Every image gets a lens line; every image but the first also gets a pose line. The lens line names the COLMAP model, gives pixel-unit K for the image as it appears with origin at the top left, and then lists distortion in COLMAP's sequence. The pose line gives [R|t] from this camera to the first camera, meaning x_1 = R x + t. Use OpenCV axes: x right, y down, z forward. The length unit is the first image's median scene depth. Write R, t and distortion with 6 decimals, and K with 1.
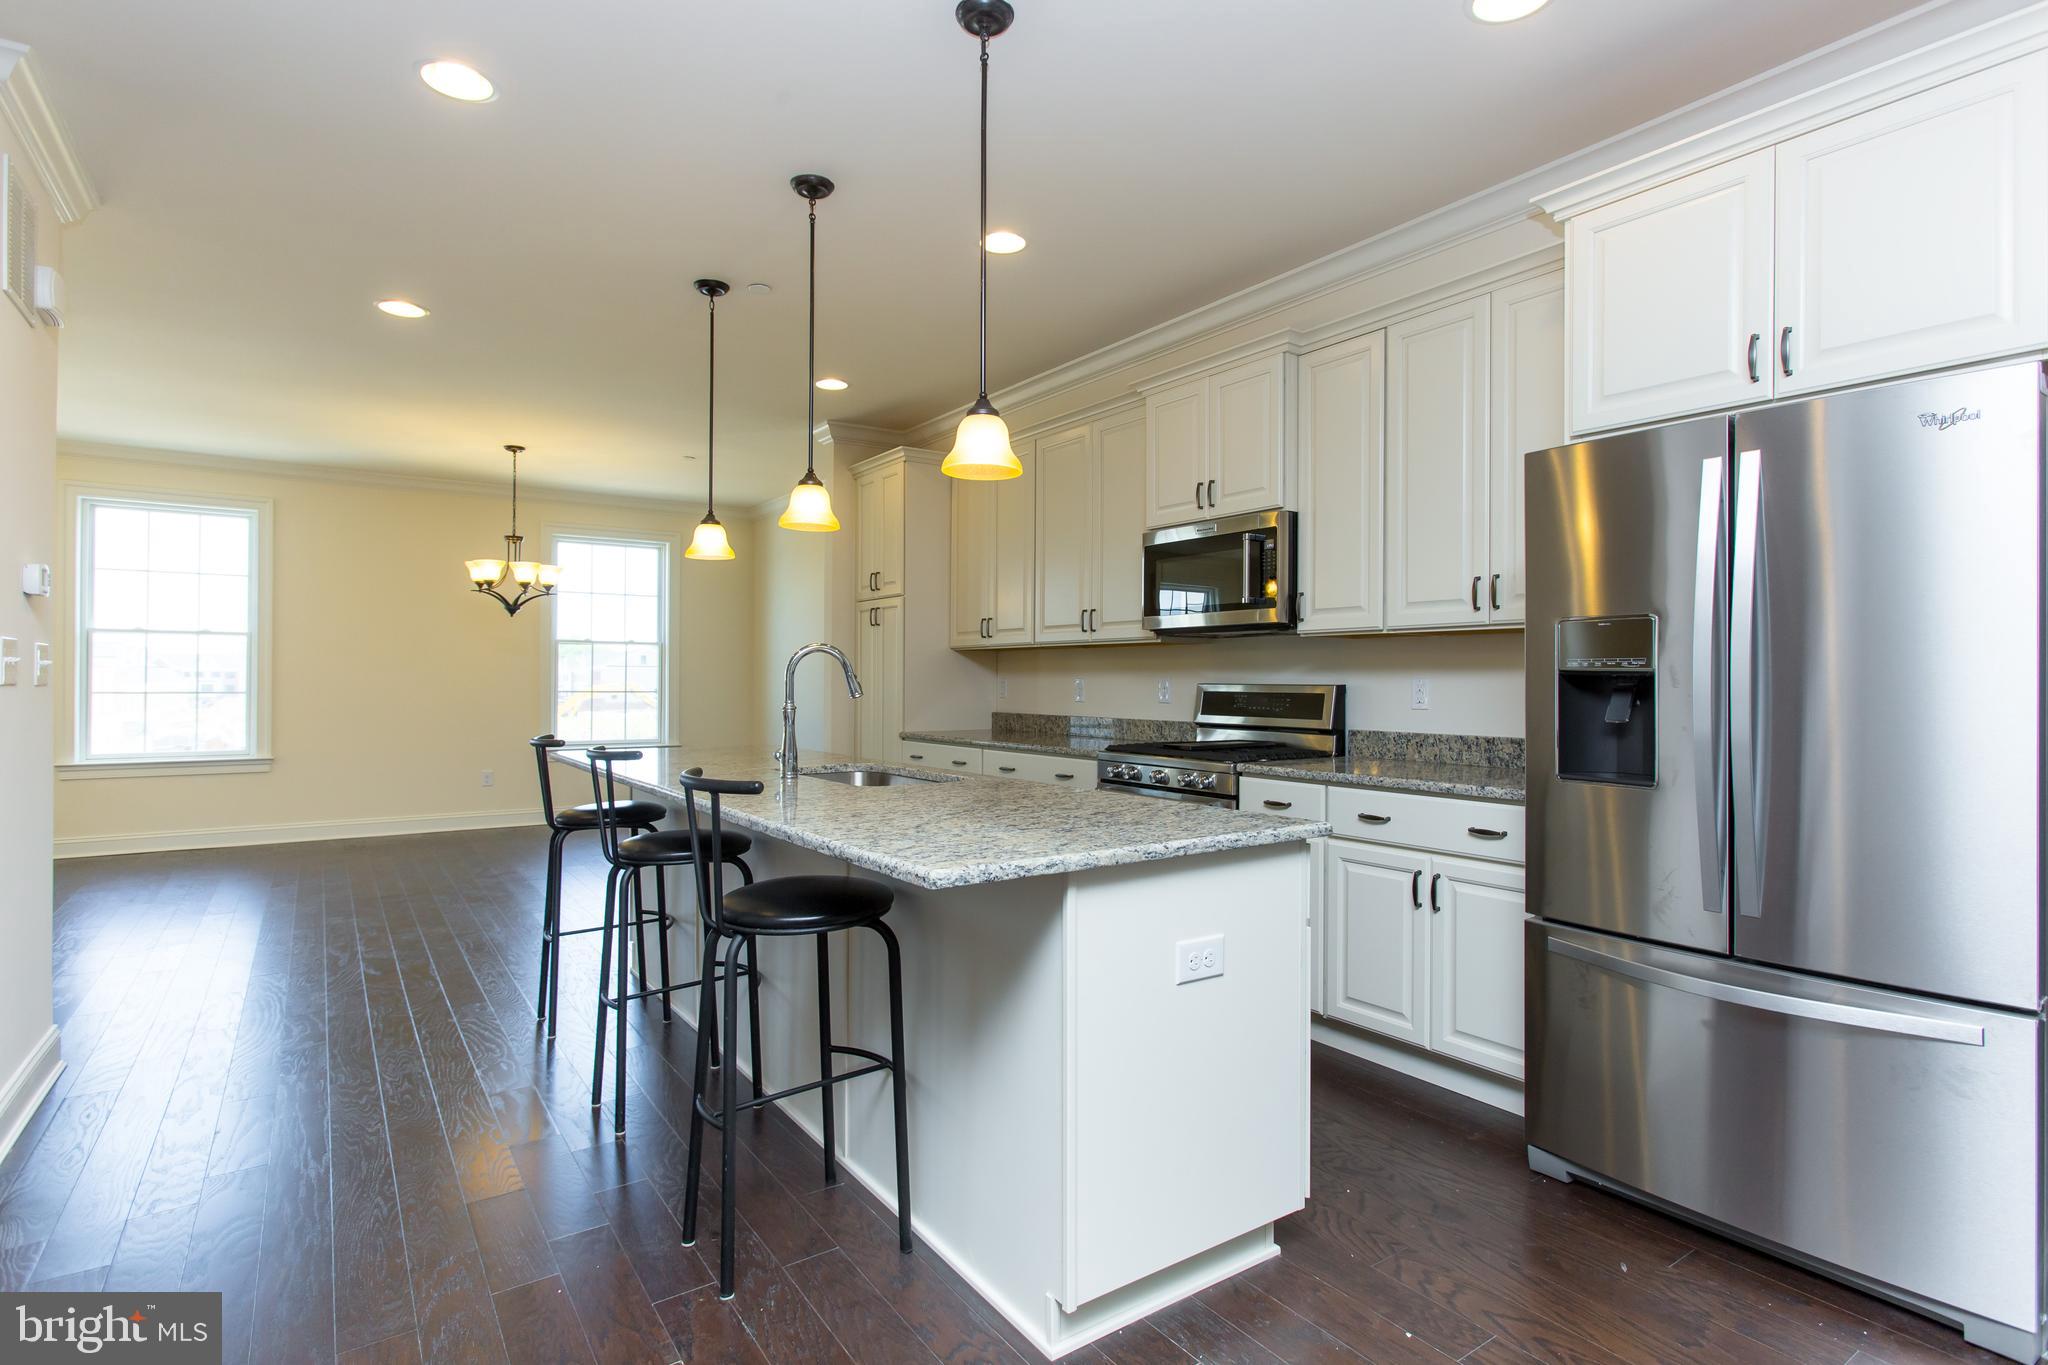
lens RADIAL K [[1029.8, 0, 1015.7], [0, 1029.8, 673.4], [0, 0, 1]] dist [0.005427, 0.000581]
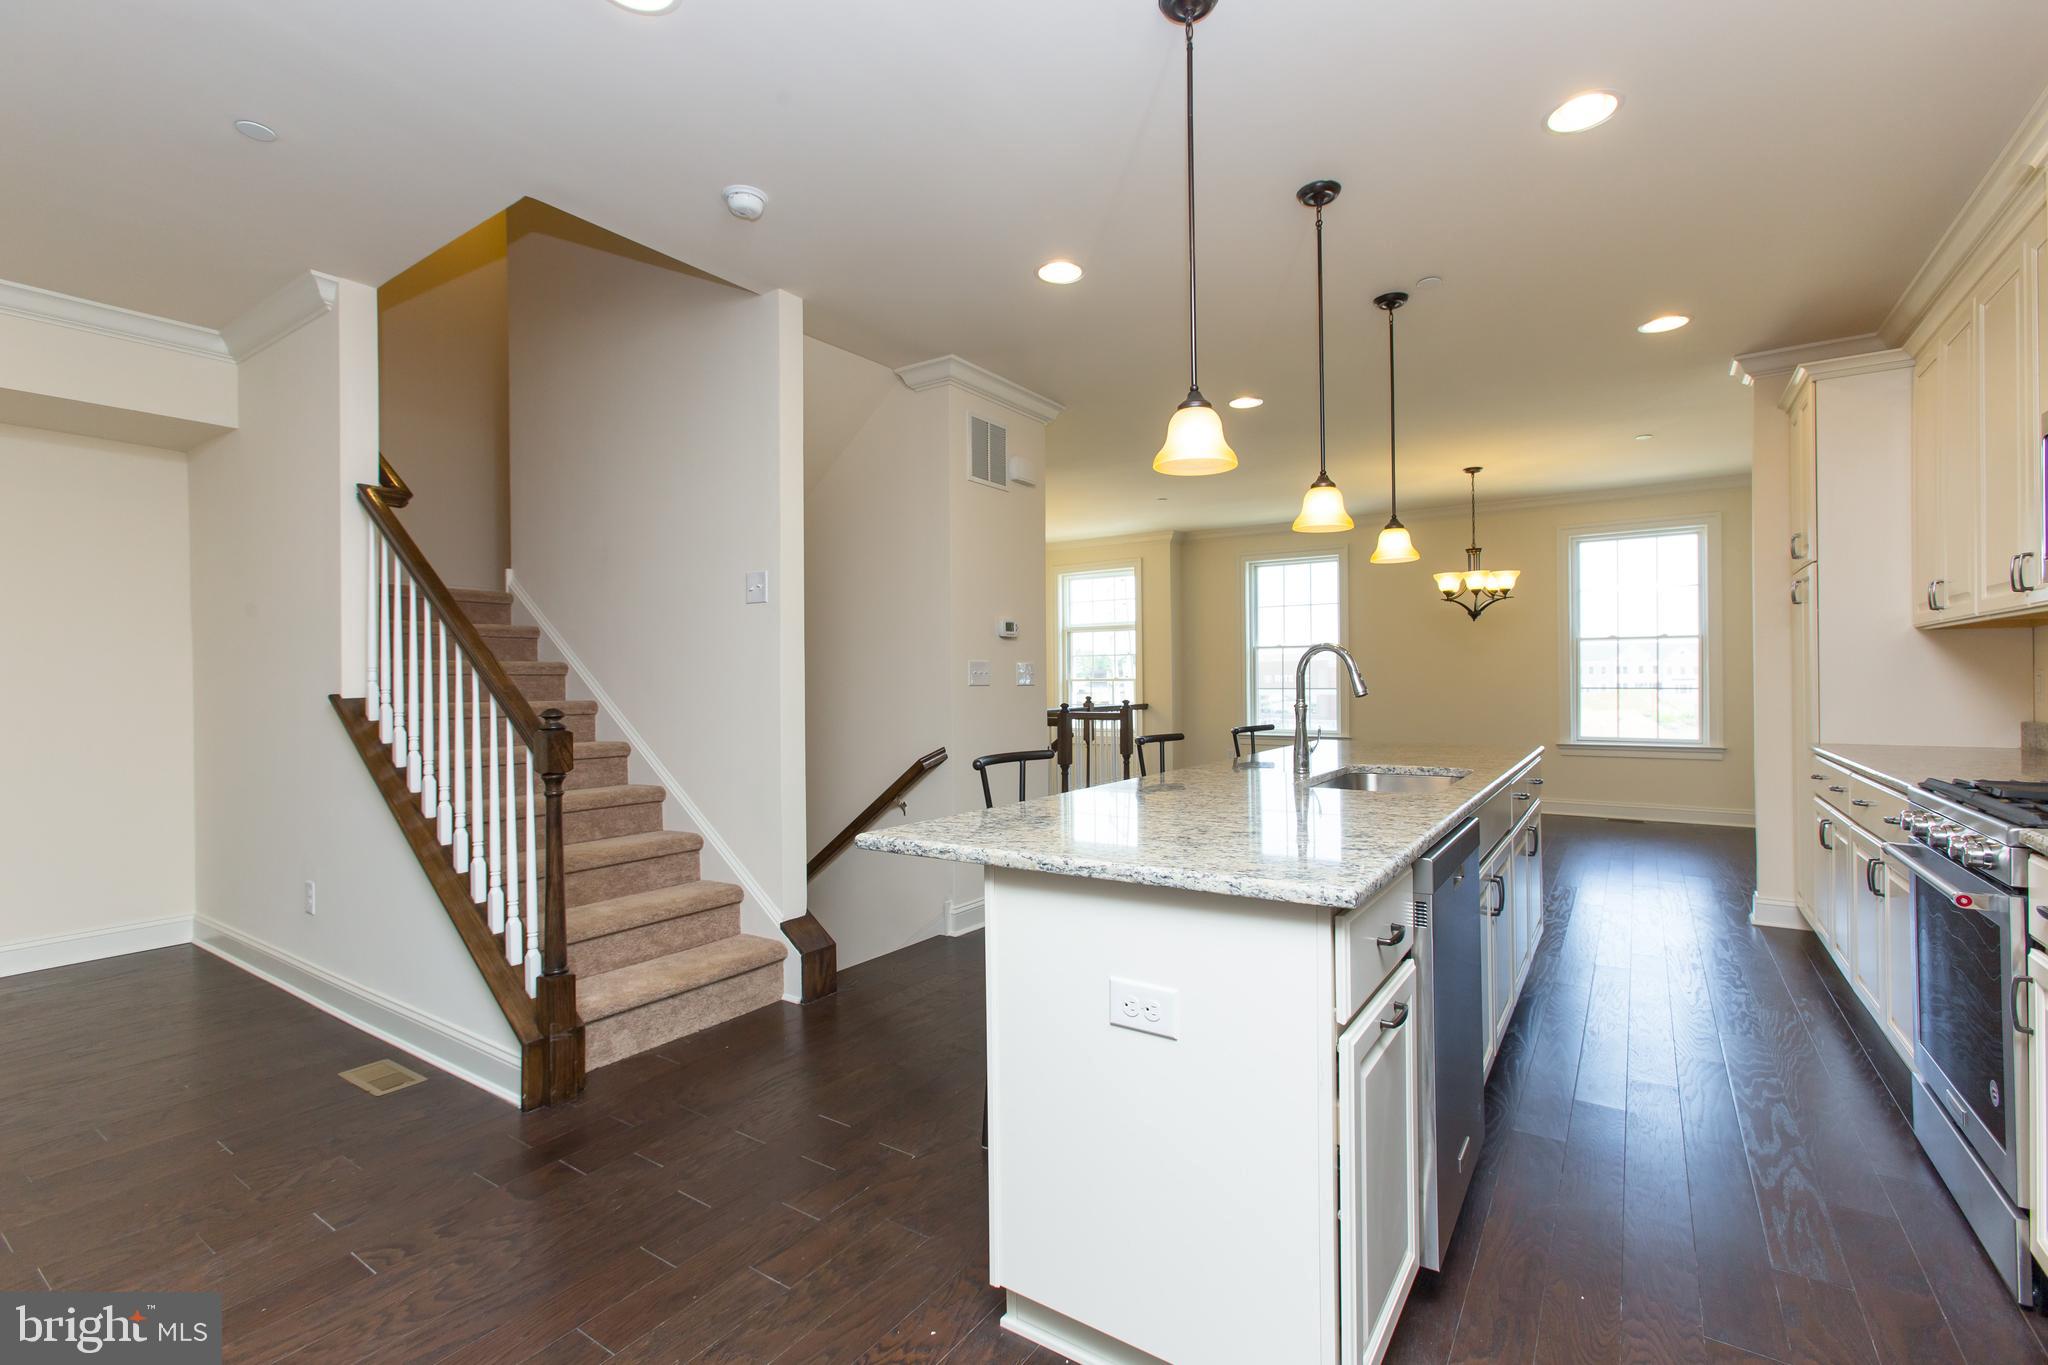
lens RADIAL K [[906.6, 0, 1020.5], [0, 906.6, 685.7], [0, 0, 1]] dist [0.006083, 0.001063]
pose [[0.364806, -0.000734, -0.931083, 0.251632], [0.016652, 0.999845, 0.005736, 0.001115], [0.930935, -0.017597, 0.364762, 0.187749]]
